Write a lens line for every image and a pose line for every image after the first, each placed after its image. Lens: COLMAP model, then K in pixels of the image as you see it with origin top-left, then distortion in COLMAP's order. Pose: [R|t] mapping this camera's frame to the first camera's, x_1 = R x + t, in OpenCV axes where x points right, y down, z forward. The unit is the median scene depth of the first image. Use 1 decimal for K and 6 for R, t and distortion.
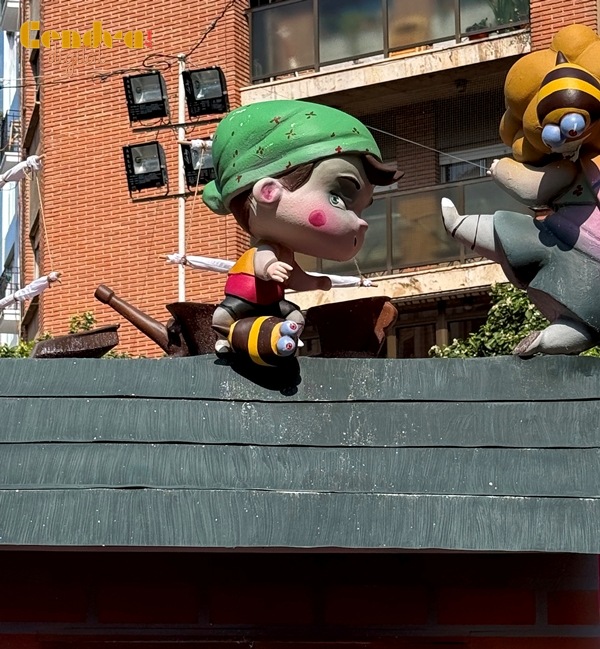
lens RADIAL K [[1924.1, 0, 299.3], [0, 1924.1, 401.5], [0, 0, 1]] dist [0.184380, 0.574851]
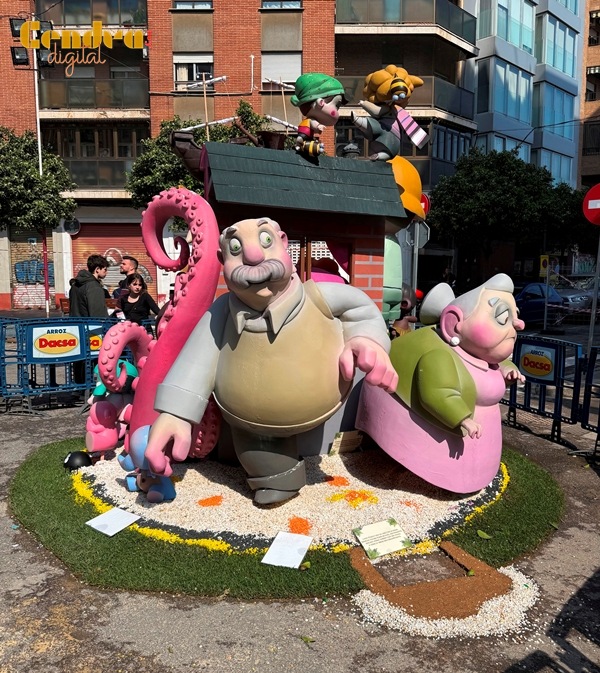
lens RADIAL K [[583.7, 0, 322.7], [0, 583.7, 336.8], [0, 0, 1]] dist [0.144308, -0.243010]
pose [[0.884810, -0.035012, 0.464634, -0.508524], [-0.095637, 0.962296, 0.254636, 0.022408], [-0.456031, -0.269741, 0.848101, -0.006786]]
